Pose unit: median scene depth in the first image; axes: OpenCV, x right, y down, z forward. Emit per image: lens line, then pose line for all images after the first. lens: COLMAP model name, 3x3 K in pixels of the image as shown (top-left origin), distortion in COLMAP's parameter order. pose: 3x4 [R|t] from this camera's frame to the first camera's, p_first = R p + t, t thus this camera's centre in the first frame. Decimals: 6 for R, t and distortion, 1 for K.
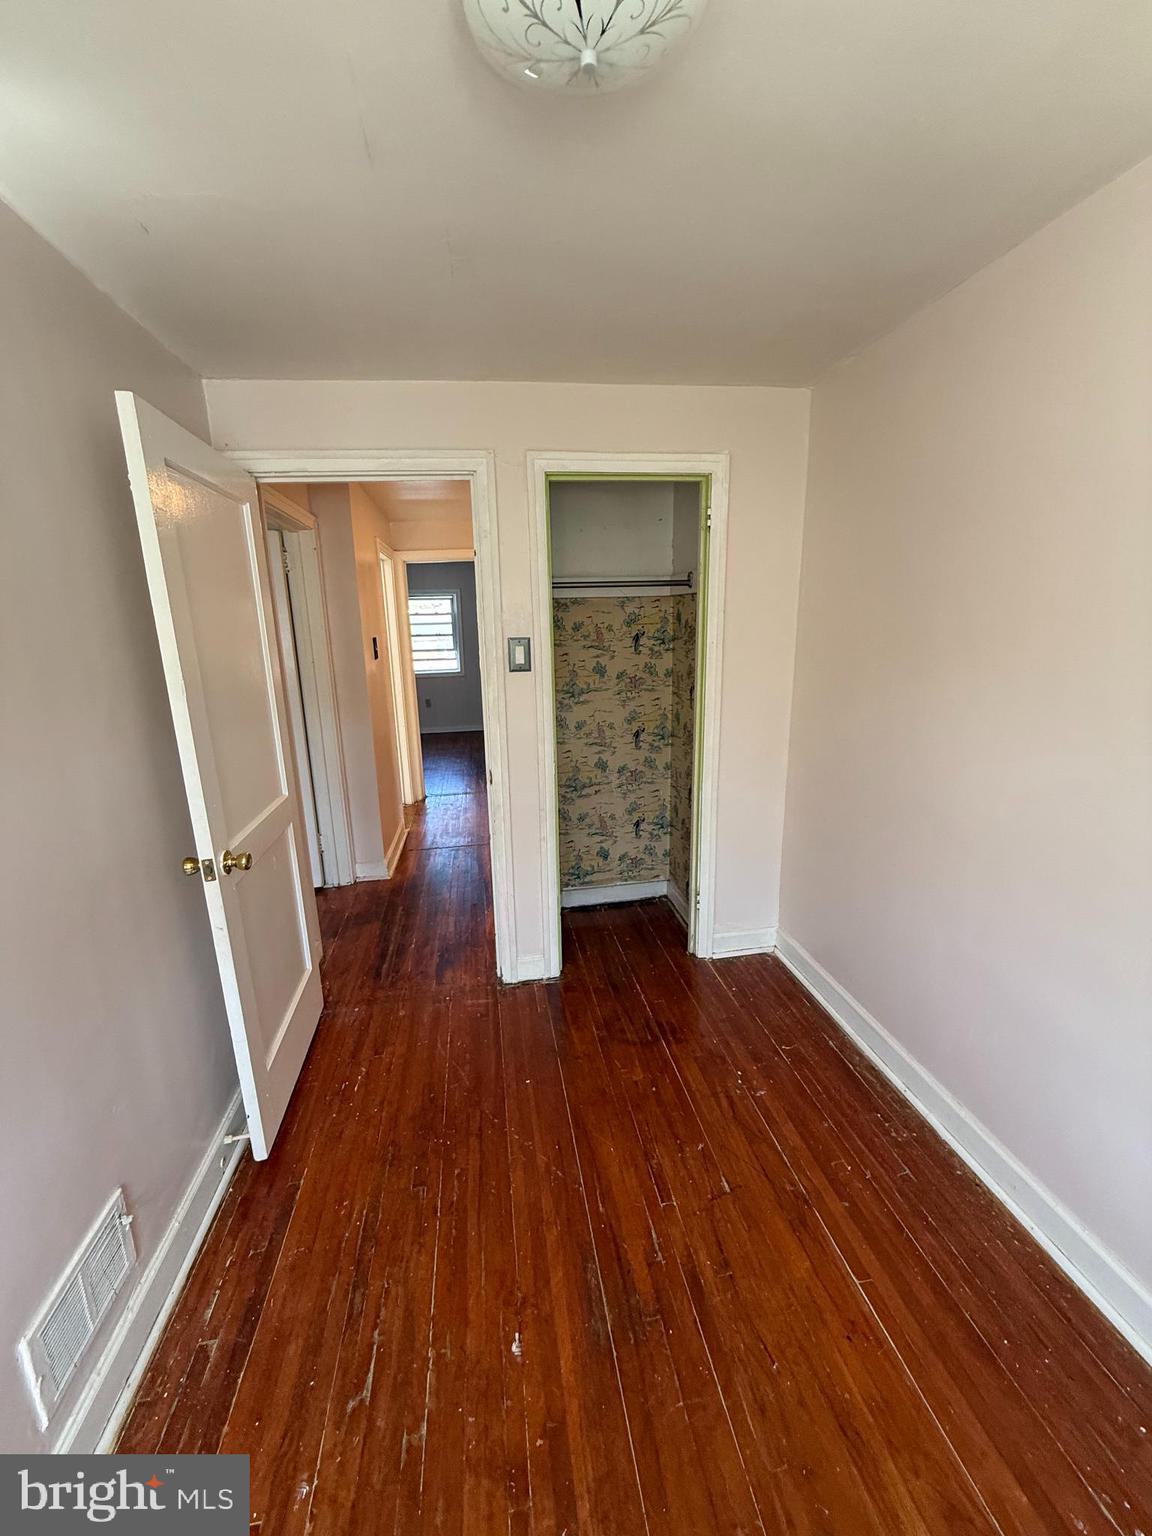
lens RADIAL K [[613.7, 0, 570.5], [0, 613.7, 768.5], [0, 0, 1]] dist [0.002240, -0.000019]
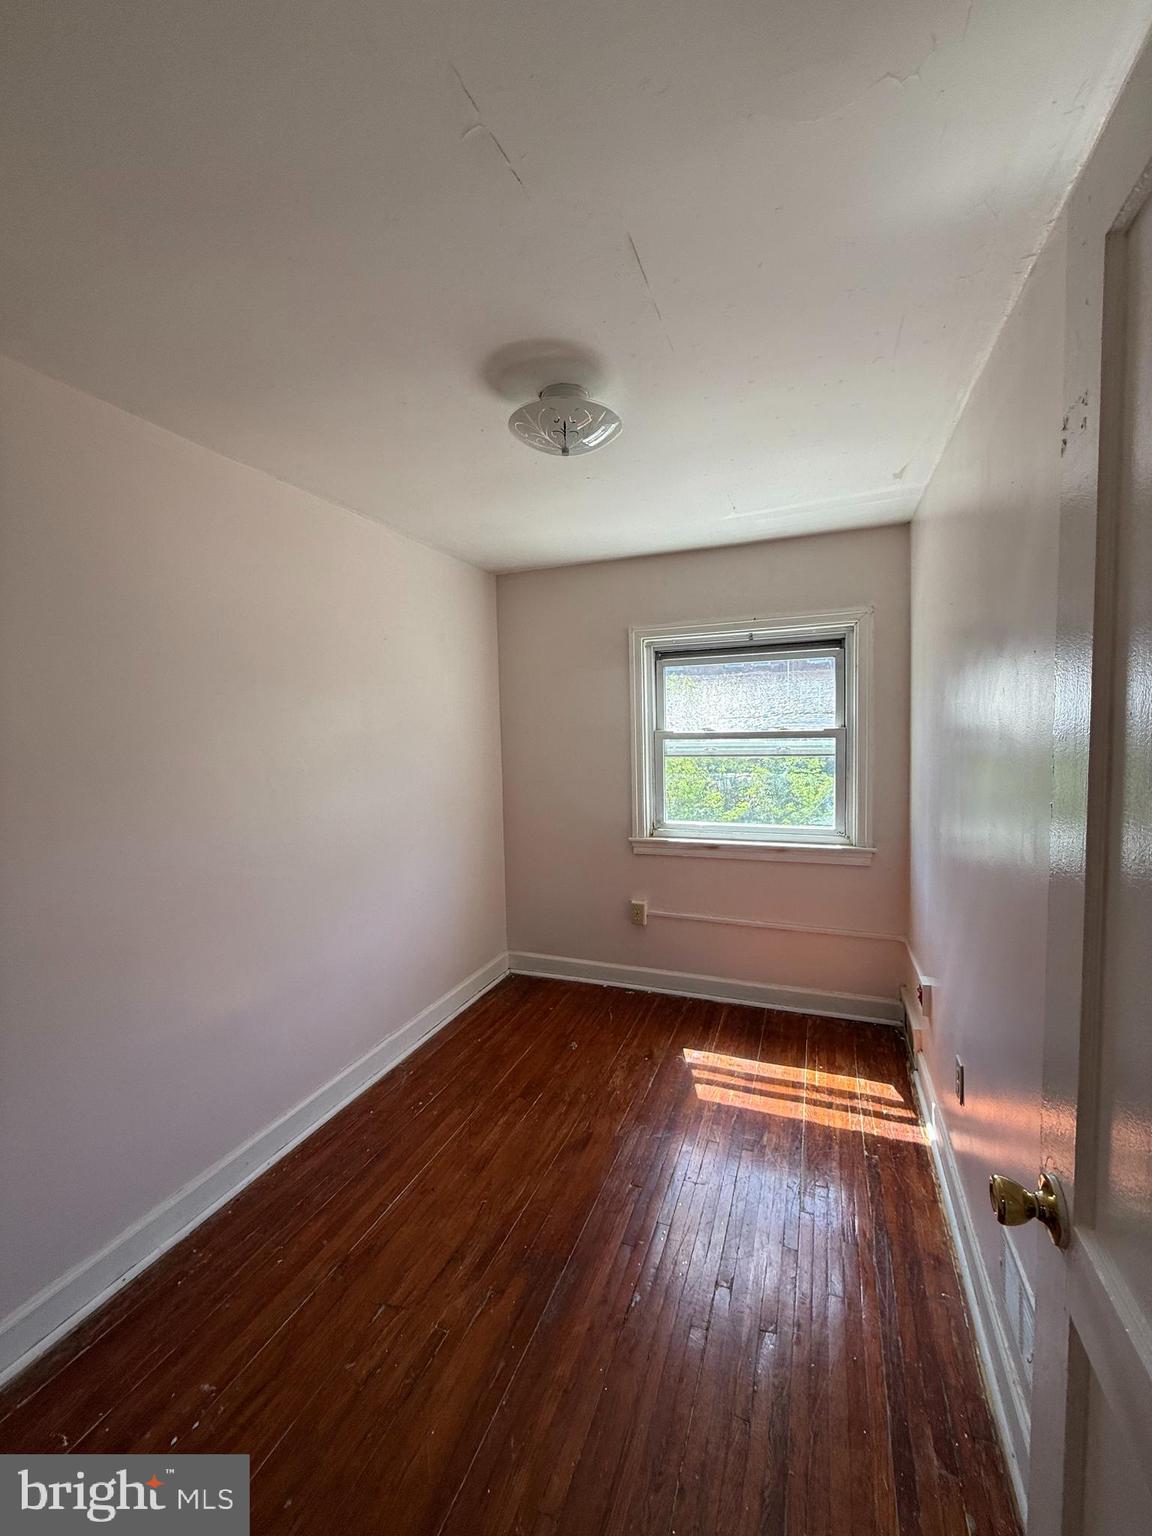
lens RADIAL K [[613.7, 0, 573.6], [0, 613.7, 765.6], [0, 0, 1]] dist [0.002240, -0.000019]
pose [[-0.857901, 0.009689, 0.513723, -0.522227], [0.164371, 0.952457, 0.256531, -0.319889], [-0.486814, 0.304520, -0.818707, 1.481803]]
